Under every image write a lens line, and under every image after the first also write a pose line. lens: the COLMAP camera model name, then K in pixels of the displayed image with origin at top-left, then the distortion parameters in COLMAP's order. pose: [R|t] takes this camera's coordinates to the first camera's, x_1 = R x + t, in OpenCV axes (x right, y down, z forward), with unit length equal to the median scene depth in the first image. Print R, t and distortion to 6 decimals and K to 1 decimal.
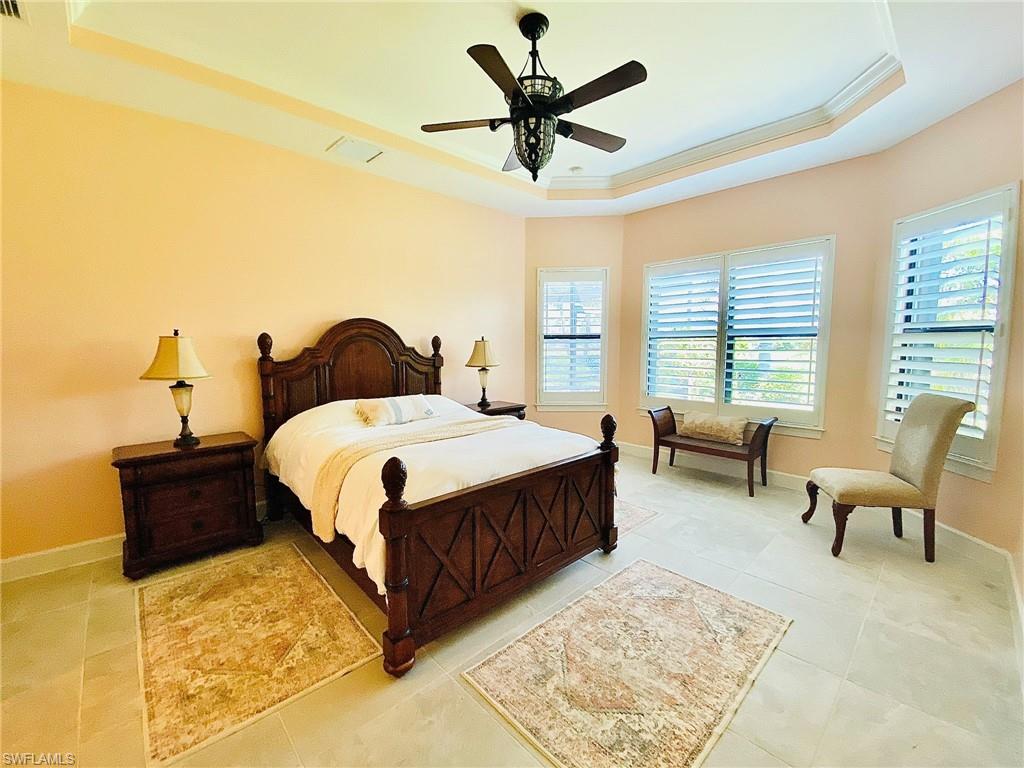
lens RADIAL K [[414.6, 0, 506.3], [0, 414.6, 383.1], [0, 0, 1]] dist [0.027183, -0.022555]
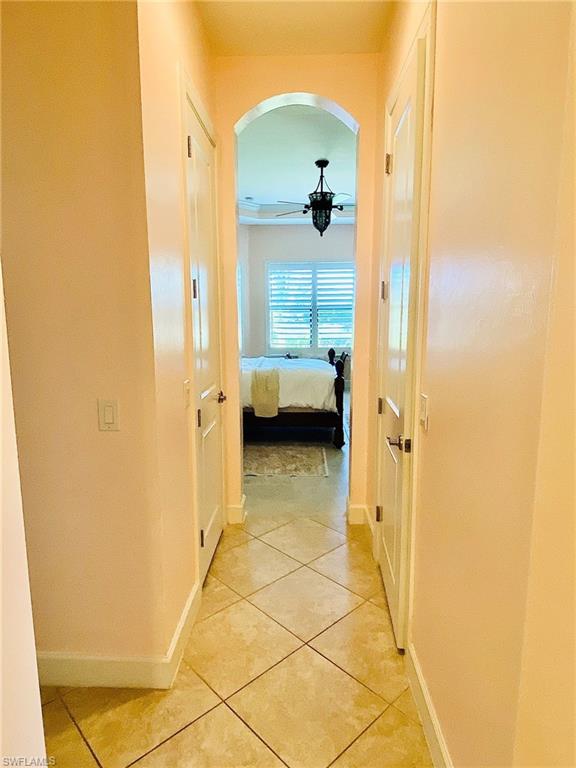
lens RADIAL K [[451.7, 0, 288.0], [0, 451.7, 384.0], [0, 0, 1]] dist [0.001036, 0.000186]
pose [[0.707293, -0.111240, 0.698114, -1.579045], [0.066272, 0.993626, 0.091184, 0.032937], [-0.703808, -0.018228, 0.710157, -0.471436]]
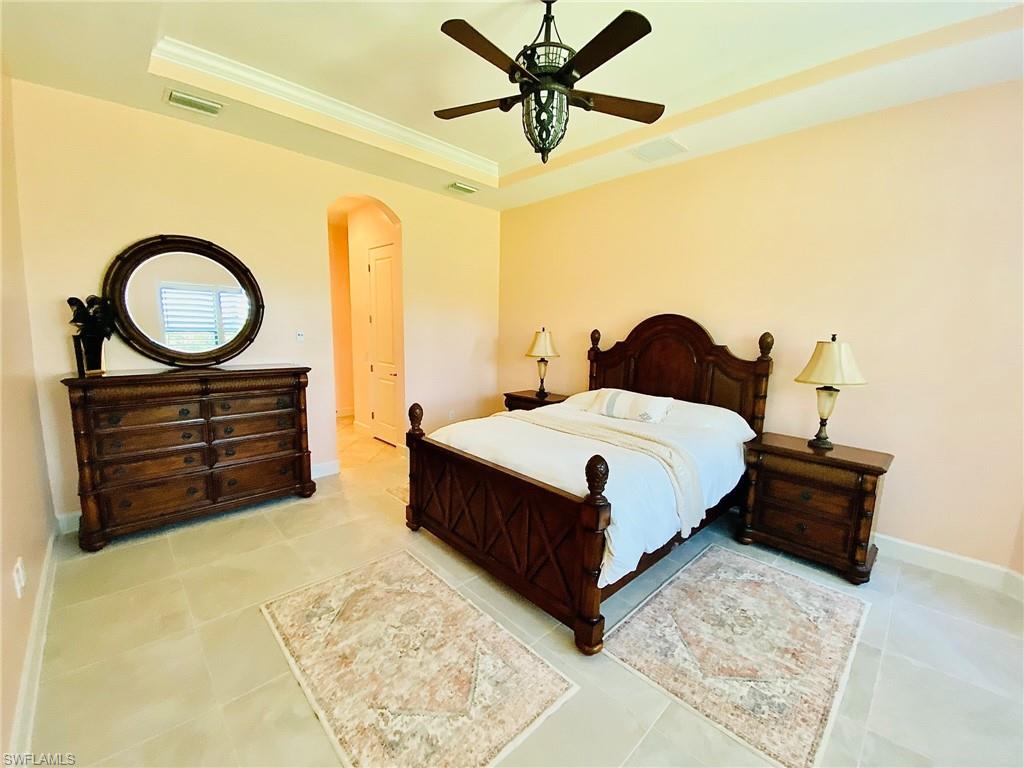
lens RADIAL K [[414.6, 0, 506.3], [0, 414.6, 383.1], [0, 0, 1]] dist [0.027183, -0.022555]
pose [[0.015038, 0.133063, -0.990993, 1.031786], [-0.118702, 0.984334, 0.130368, -0.122933], [0.992816, 0.115673, 0.030597, 0.953743]]
